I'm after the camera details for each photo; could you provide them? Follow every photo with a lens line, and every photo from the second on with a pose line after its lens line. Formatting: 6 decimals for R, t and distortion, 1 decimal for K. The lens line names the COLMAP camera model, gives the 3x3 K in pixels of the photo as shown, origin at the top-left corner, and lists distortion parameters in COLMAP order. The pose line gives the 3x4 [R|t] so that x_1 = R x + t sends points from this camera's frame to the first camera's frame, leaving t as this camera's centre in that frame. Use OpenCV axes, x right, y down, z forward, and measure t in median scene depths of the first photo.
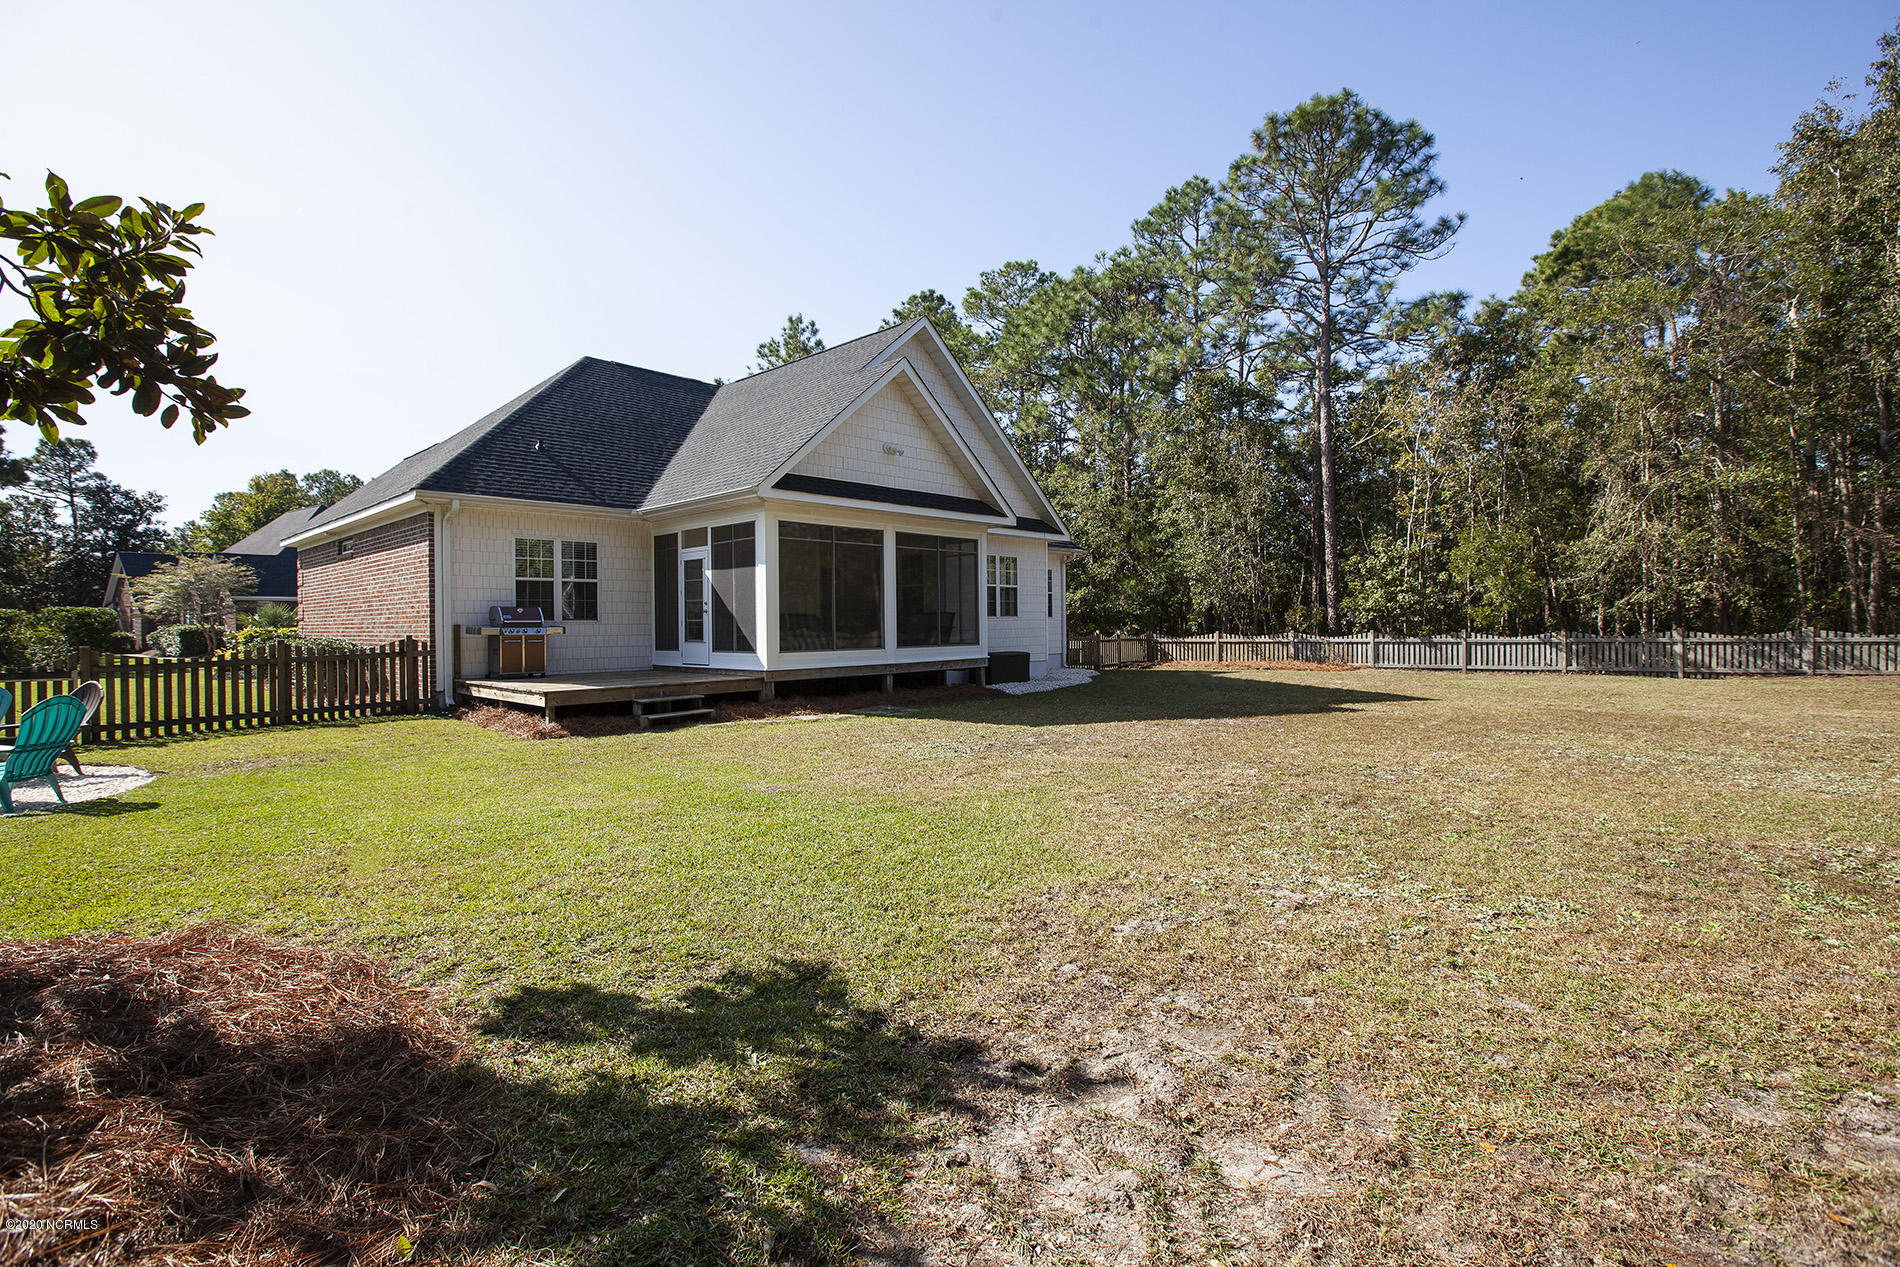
lens RADIAL K [[882.0, 0, 938.6], [0, 882.0, 610.5], [0, 0, 1]] dist [-0.062095, 0.020309]
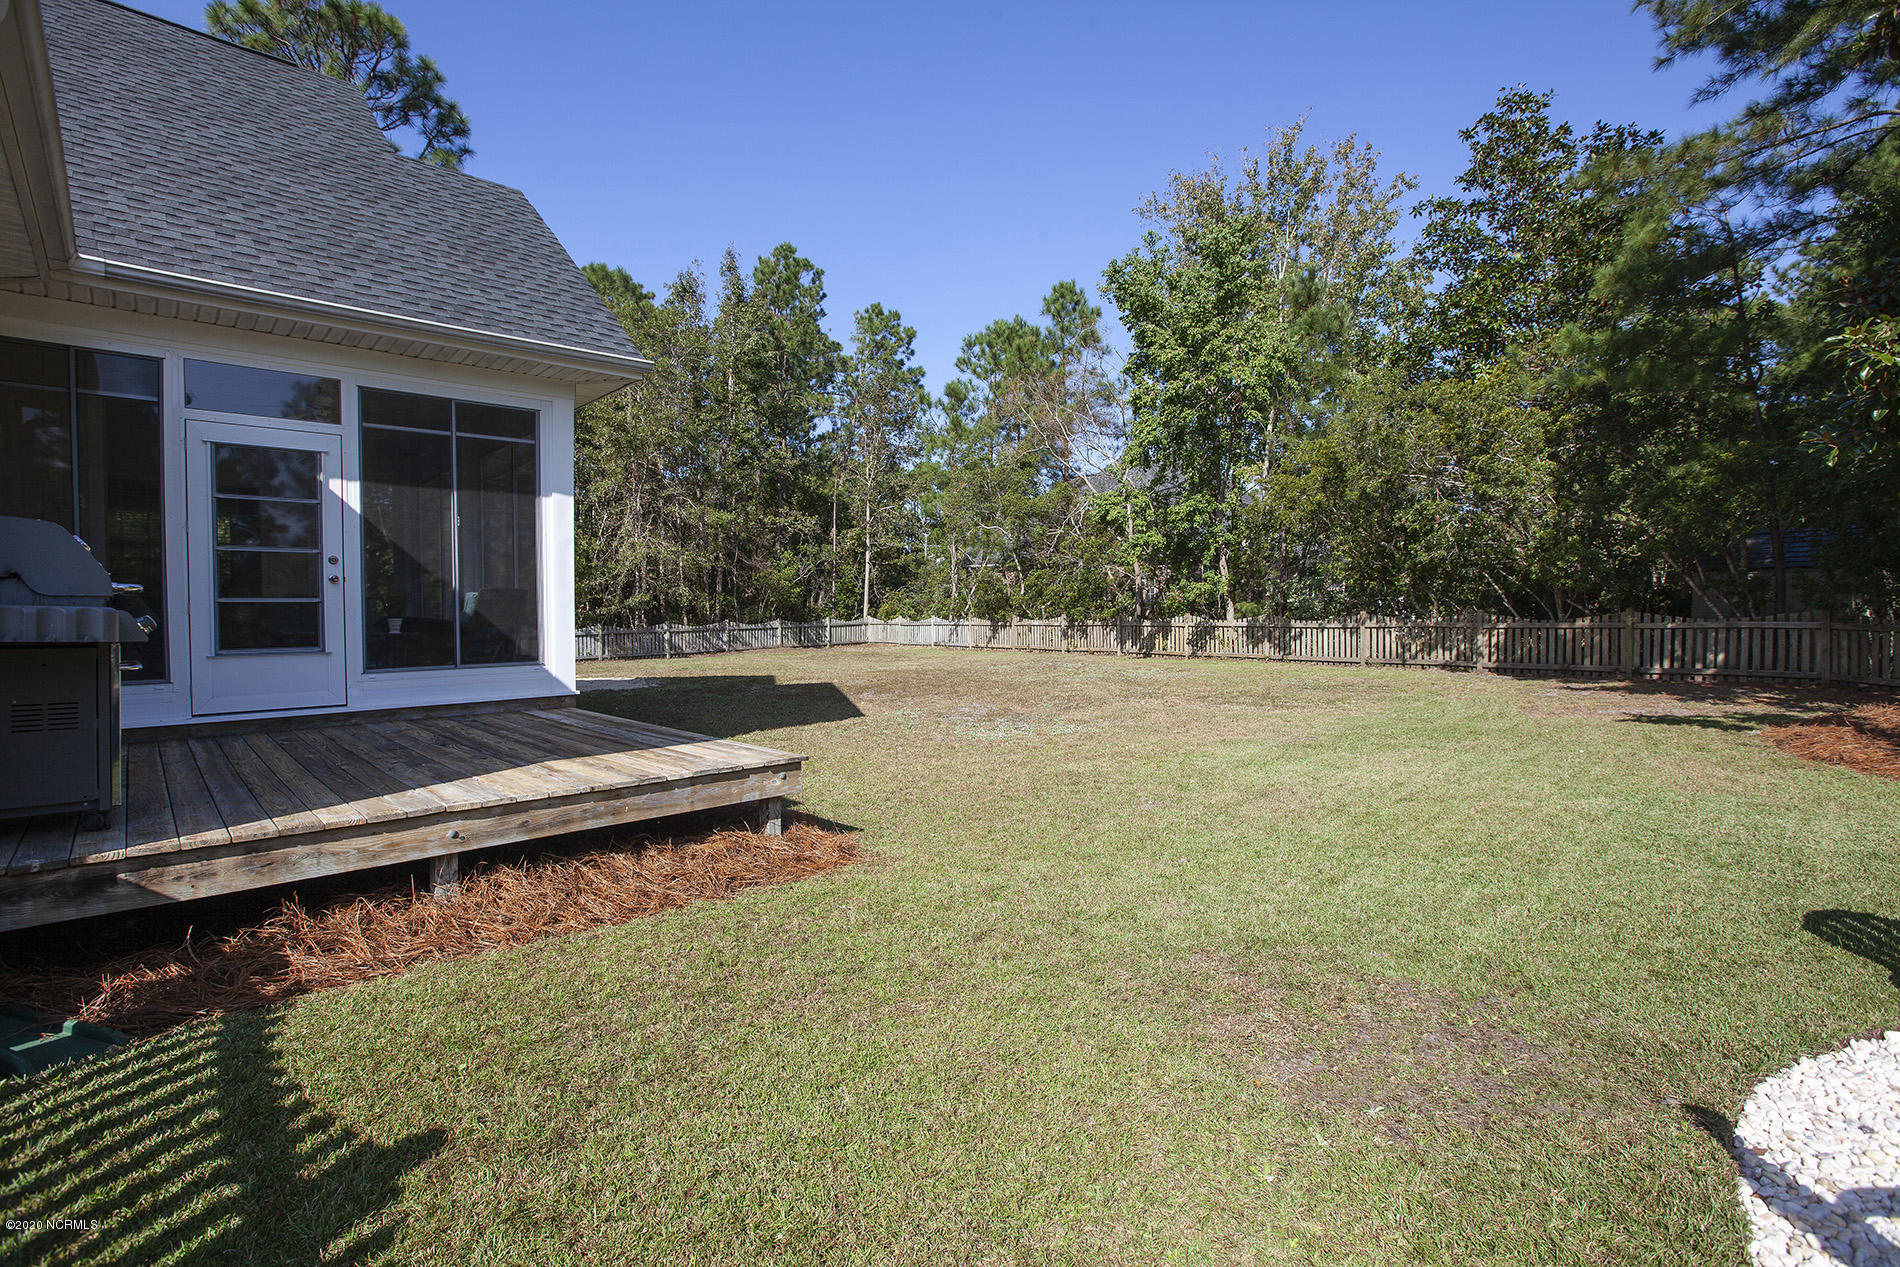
lens RADIAL K [[869.5, 0, 944.9], [0, 869.5, 618.2], [0, 0, 1]] dist [-0.048520, 0.014351]
pose [[0.032749, -0.001241, 0.999463, -0.611375], [0.000236, 0.999999, 0.001234, 0.017831], [-0.999464, 0.000196, 0.032749, 0.641013]]
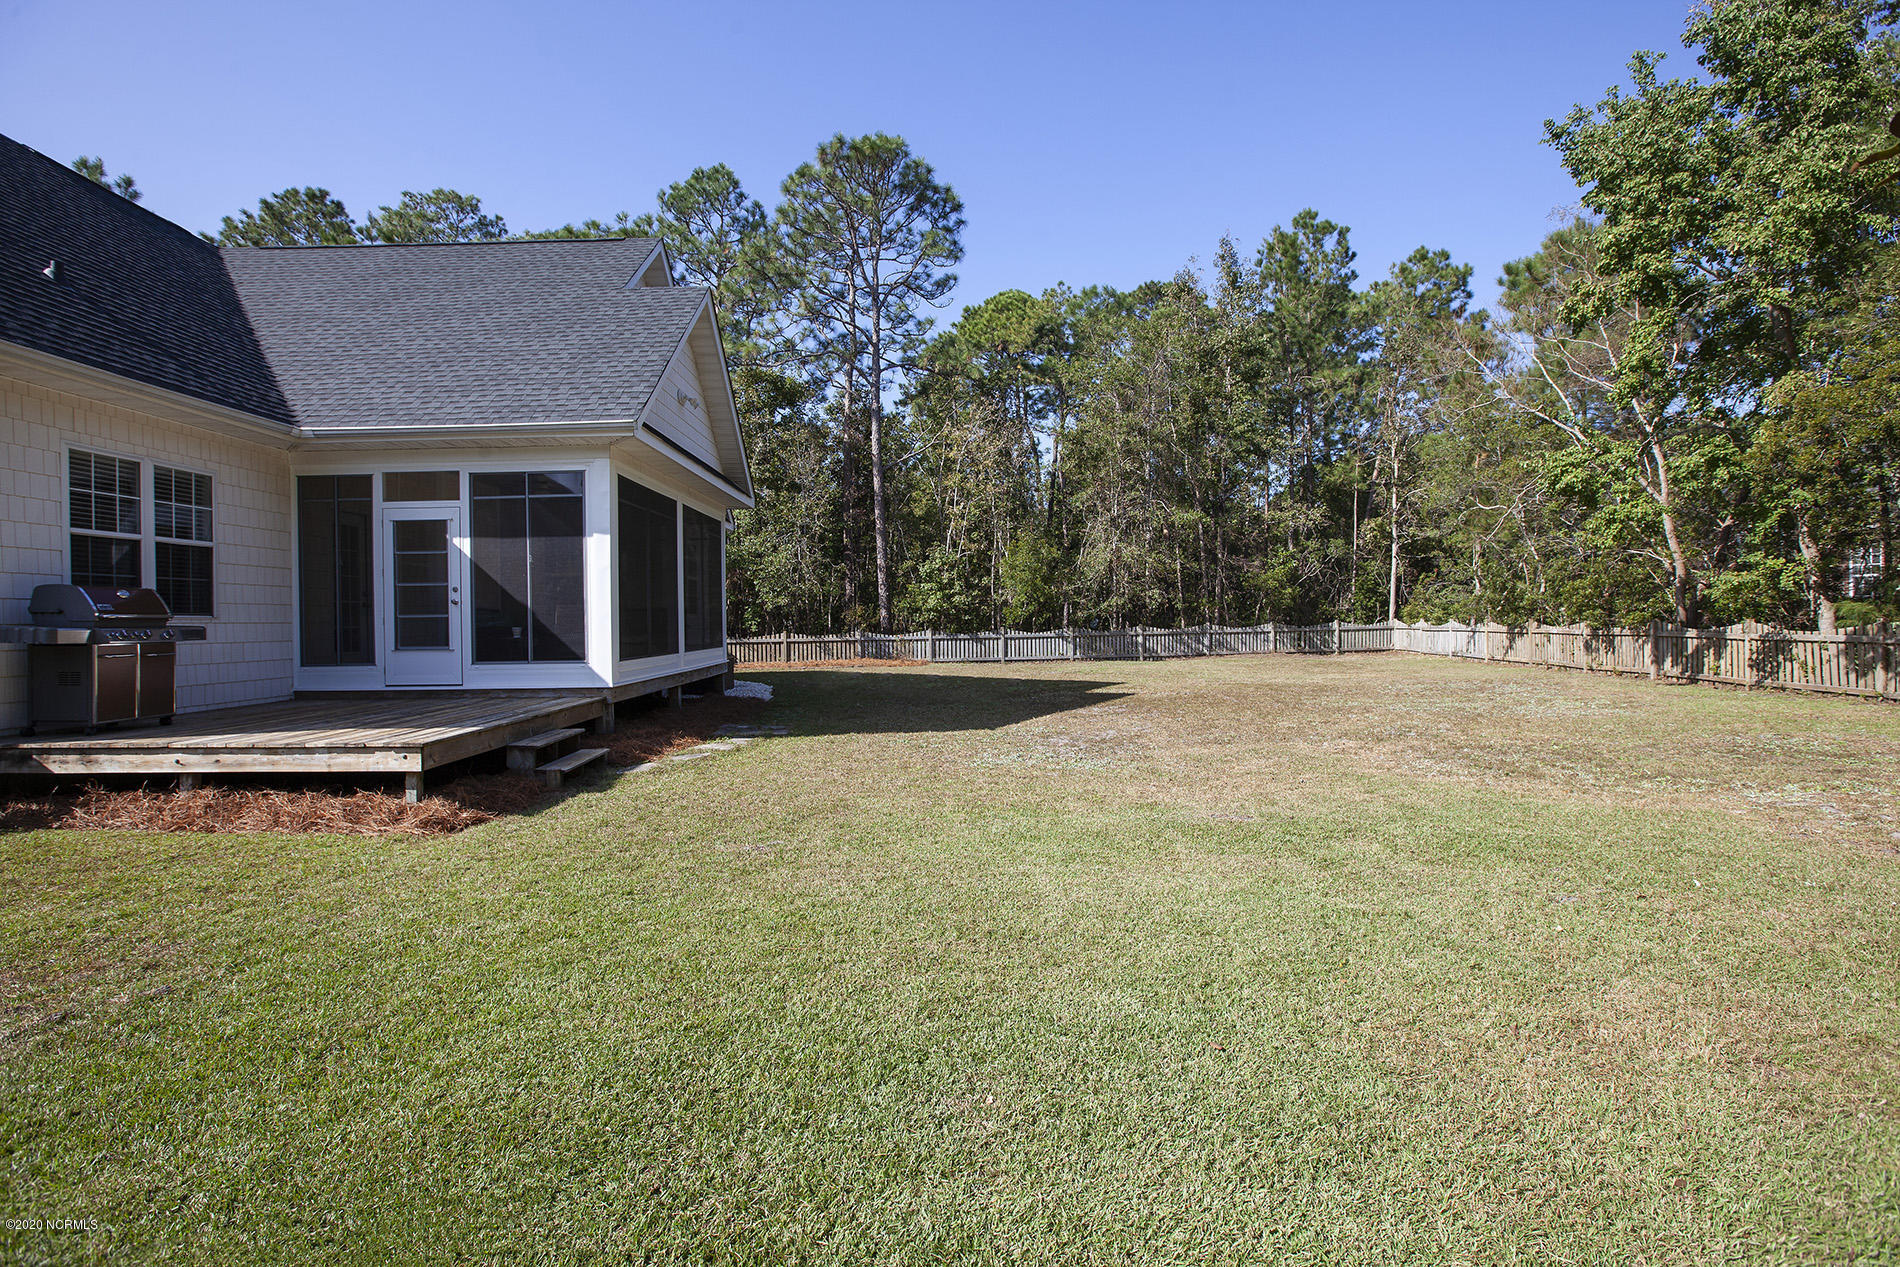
lens RADIAL K [[881.5, 0, 960.8], [0, 881.5, 604.8], [0, 0, 1]] dist [-0.075243, 0.031732]
pose [[0.705635, 0.009810, 0.708508, -0.415888], [-0.002023, 0.999928, -0.011830, 0.009087], [-0.708573, 0.006914, 0.705604, 0.269288]]
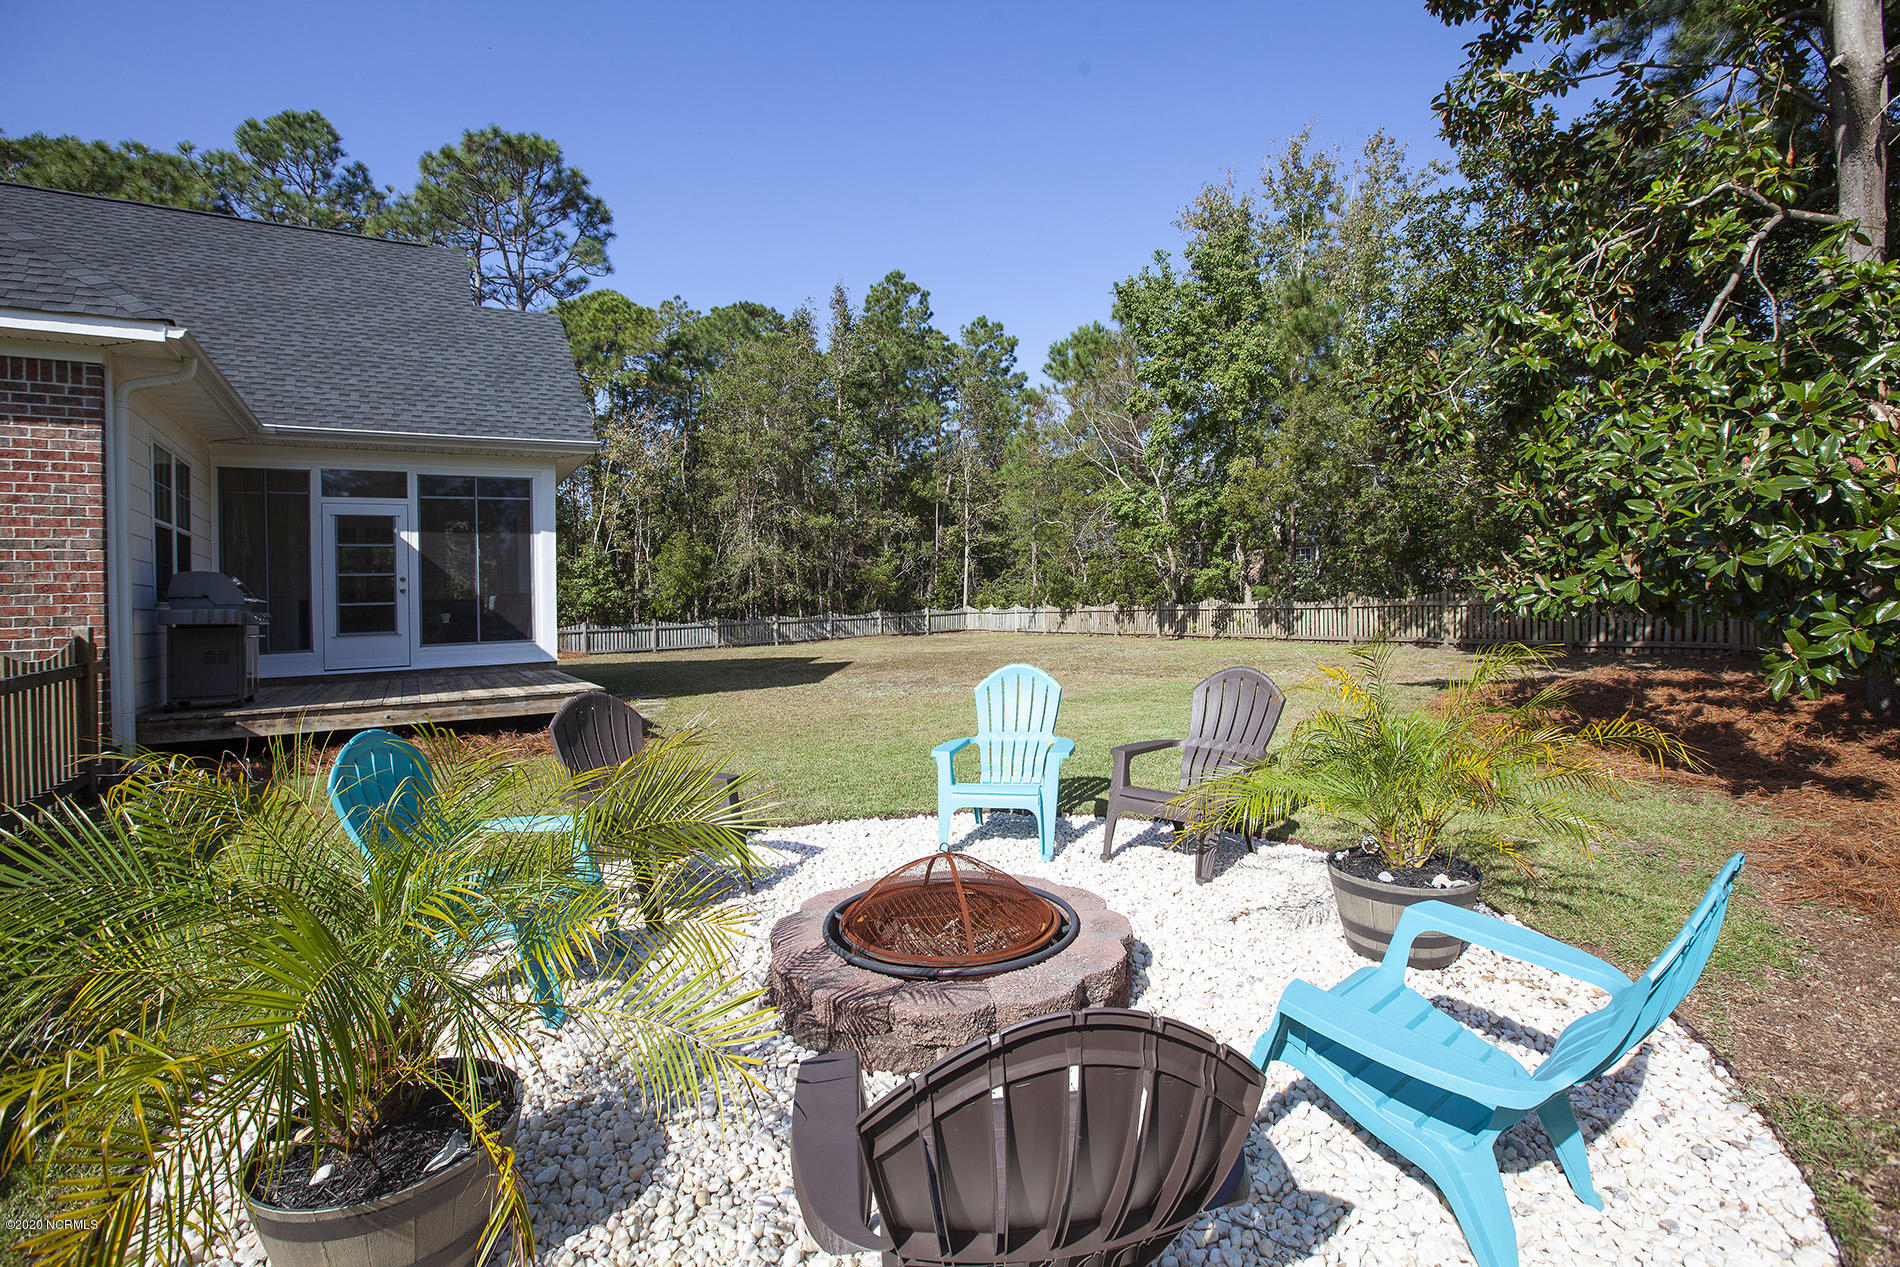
lens RADIAL K [[877.2, 0, 955.1], [0, 877.2, 586.8], [0, 0, 1]] dist [-0.061213, 0.025493]
pose [[0.242290, 0.019168, 0.970015, -0.766154], [0.019306, 0.999512, -0.024573, 0.021792], [-0.970012, 0.024681, 0.241801, 0.369009]]
